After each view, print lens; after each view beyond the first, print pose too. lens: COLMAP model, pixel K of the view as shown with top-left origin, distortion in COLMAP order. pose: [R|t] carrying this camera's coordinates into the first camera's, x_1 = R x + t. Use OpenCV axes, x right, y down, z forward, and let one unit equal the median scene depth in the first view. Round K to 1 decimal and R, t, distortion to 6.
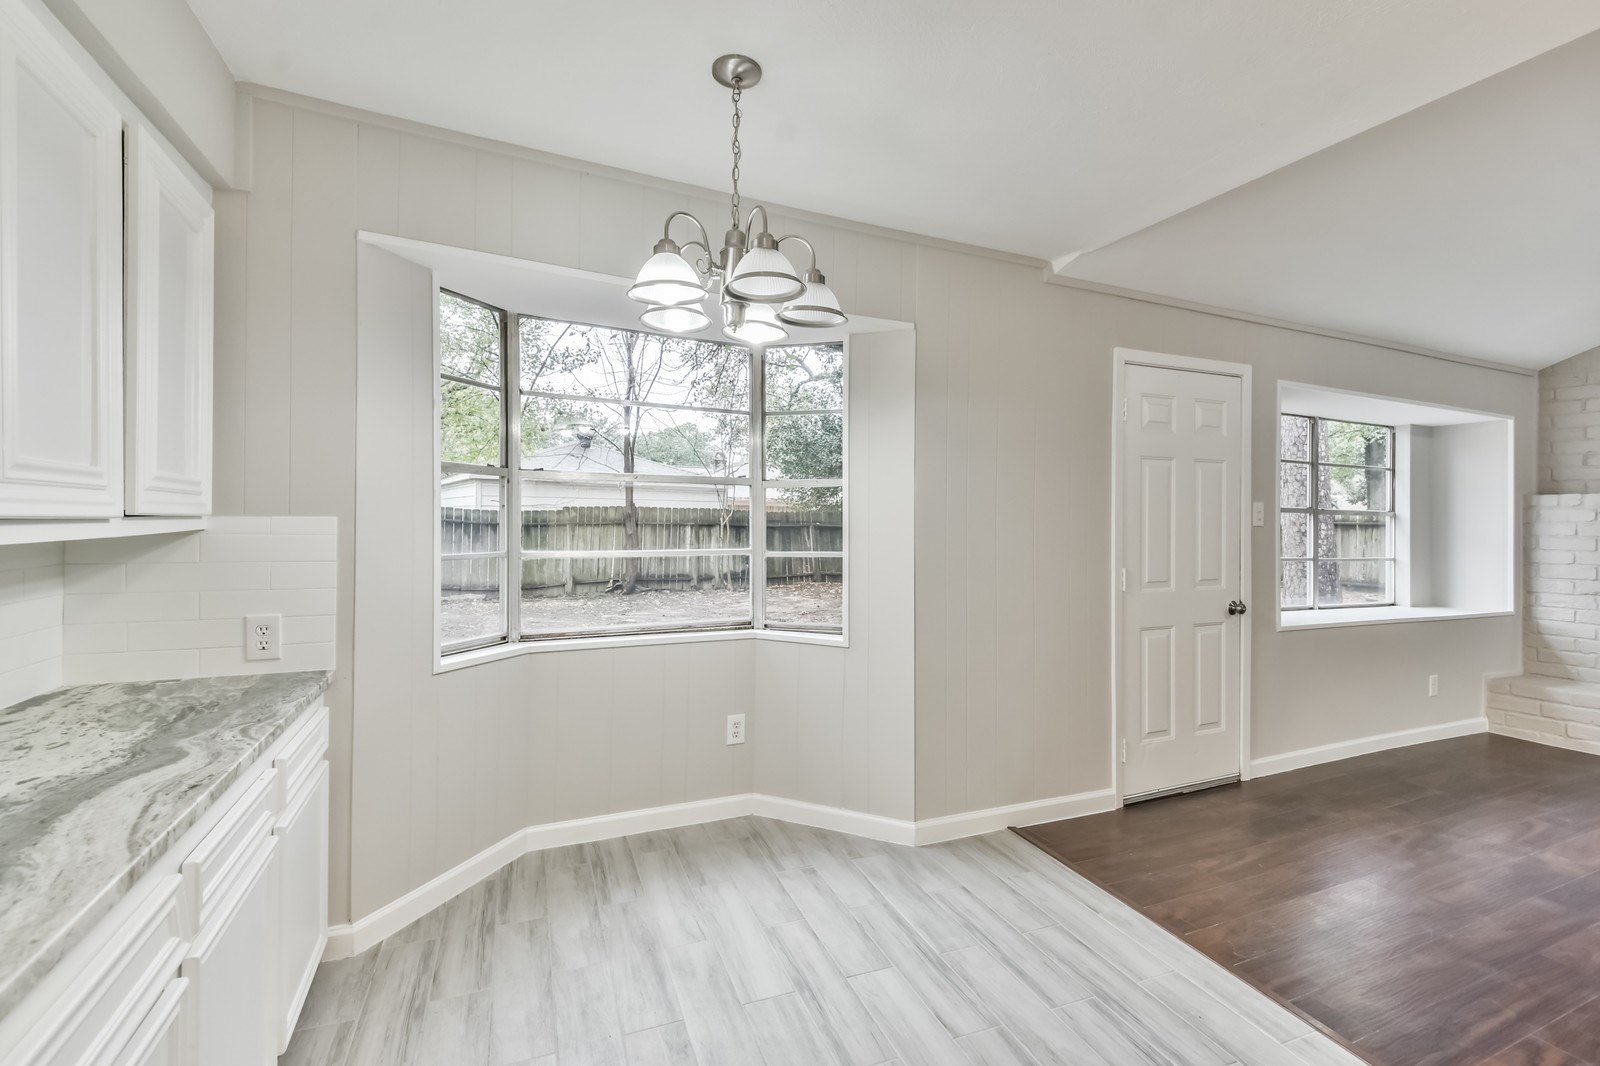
lens RADIAL K [[697.2, 0, 803.6], [0, 697.2, 517.9], [0, 0, 1]] dist [0.026050, -0.012222]
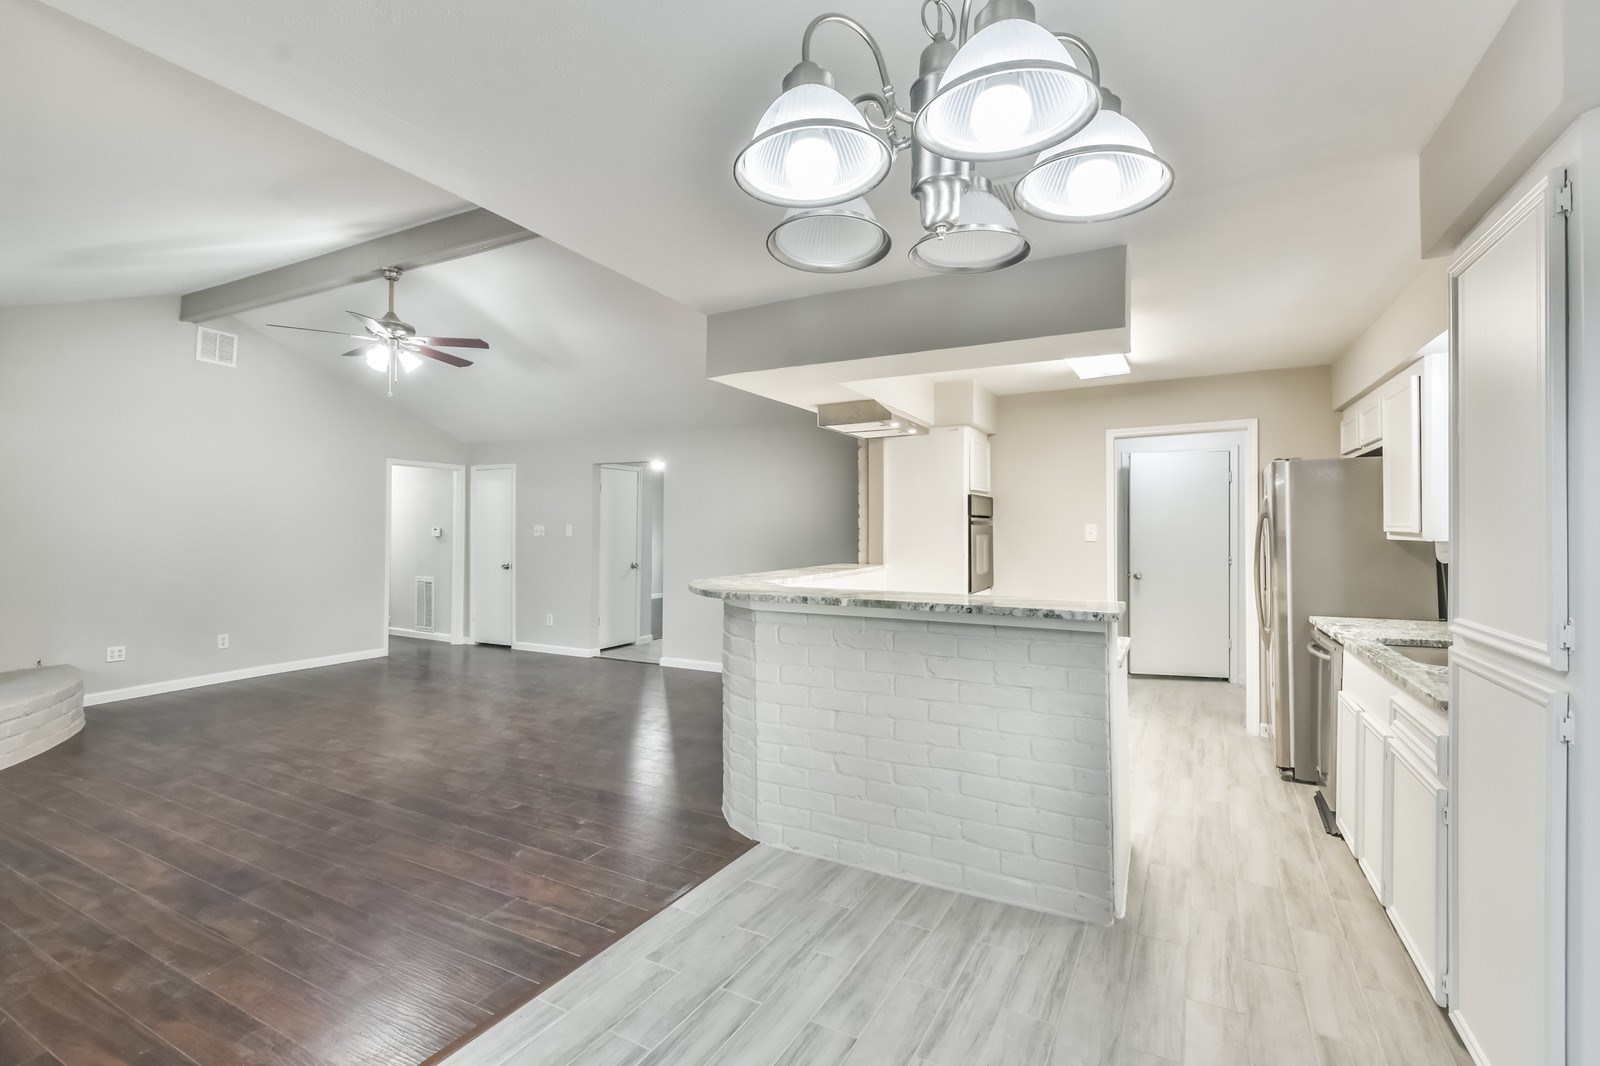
lens RADIAL K [[697.2, 0, 797.2], [0, 697.2, 512.8], [0, 0, 1]] dist [0.026050, -0.012222]
pose [[-0.623838, 0.001107, 0.781553, -0.224334], [-0.008587, 0.999929, -0.008271, -0.029515], [-0.781506, -0.011871, -0.623784, 0.706585]]
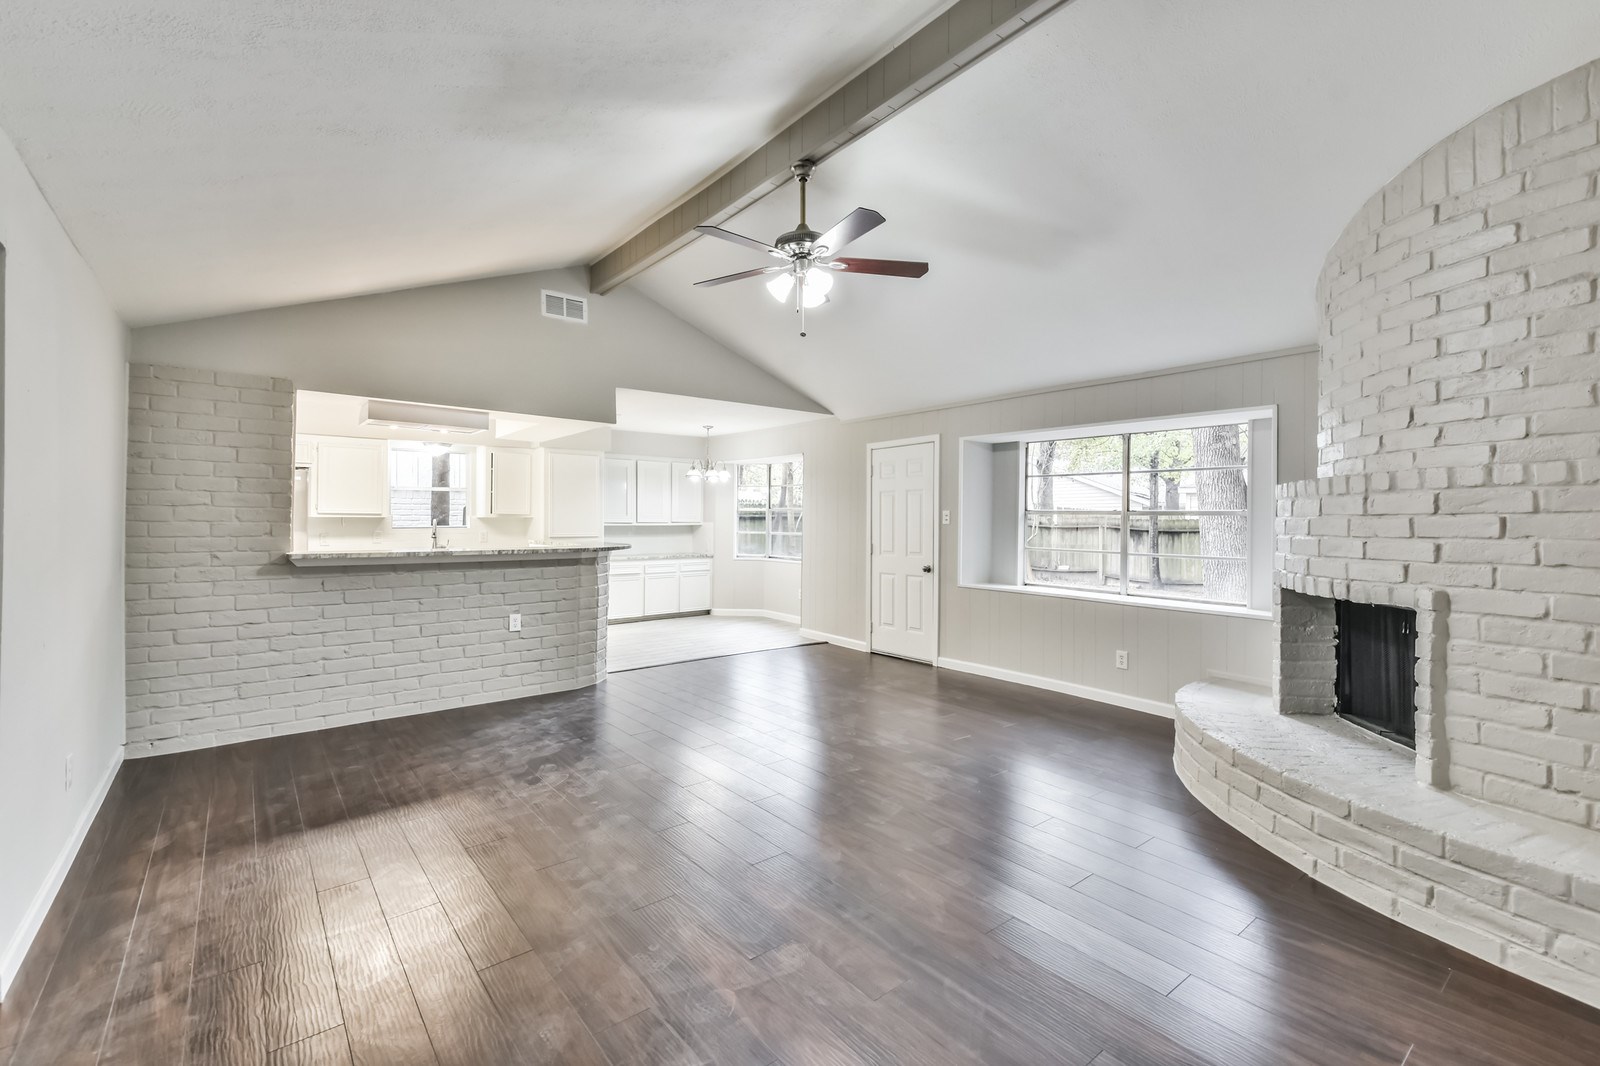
lens RADIAL K [[697.2, 0, 807.9], [0, 697.2, 520.1], [0, 0, 1]] dist [0.026050, -0.012222]
pose [[0.257548, -0.011296, -0.966199, 2.271802], [-0.000693, 0.999929, -0.011875, 0.022579], [0.966265, 0.003728, 0.257522, 0.229171]]
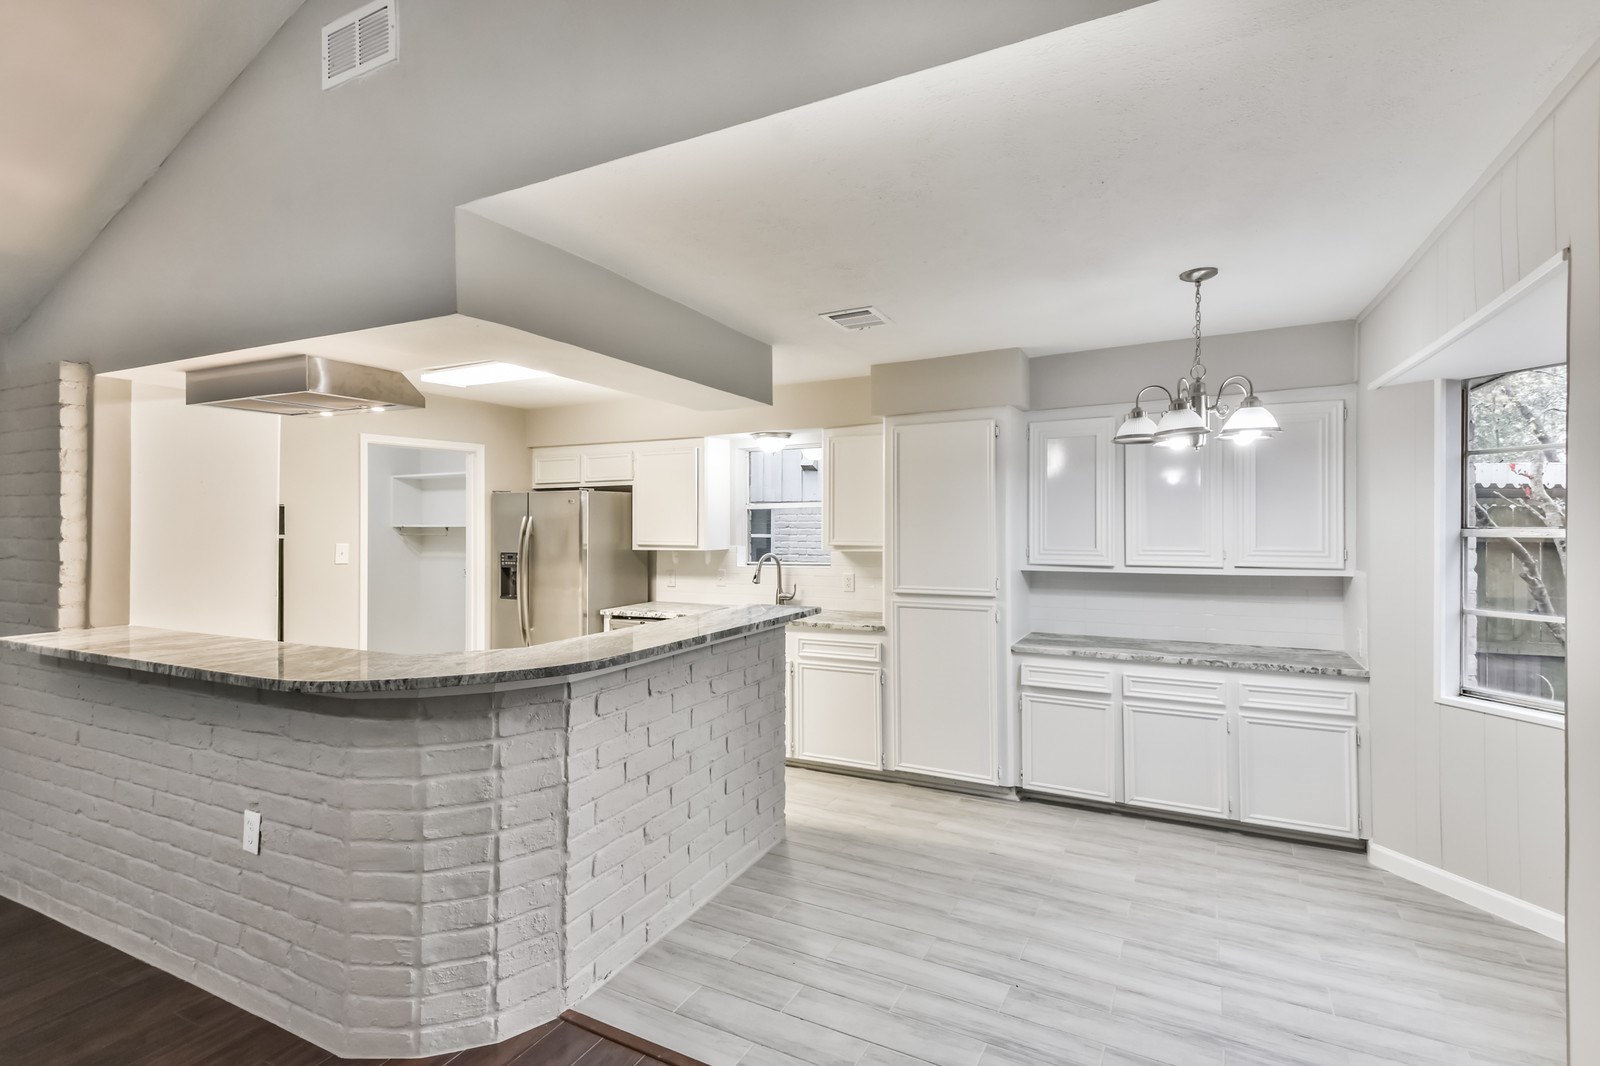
lens RADIAL K [[755.8, 0, 799.1], [0, 755.8, 516.4], [0, 0, 1]] dist [0.030439, -0.012883]
pose [[-0.771659, -0.014571, -0.635869, 0.777809], [-0.004757, 0.999842, -0.017137, -0.051352], [0.636018, -0.010199, -0.771607, 0.850751]]
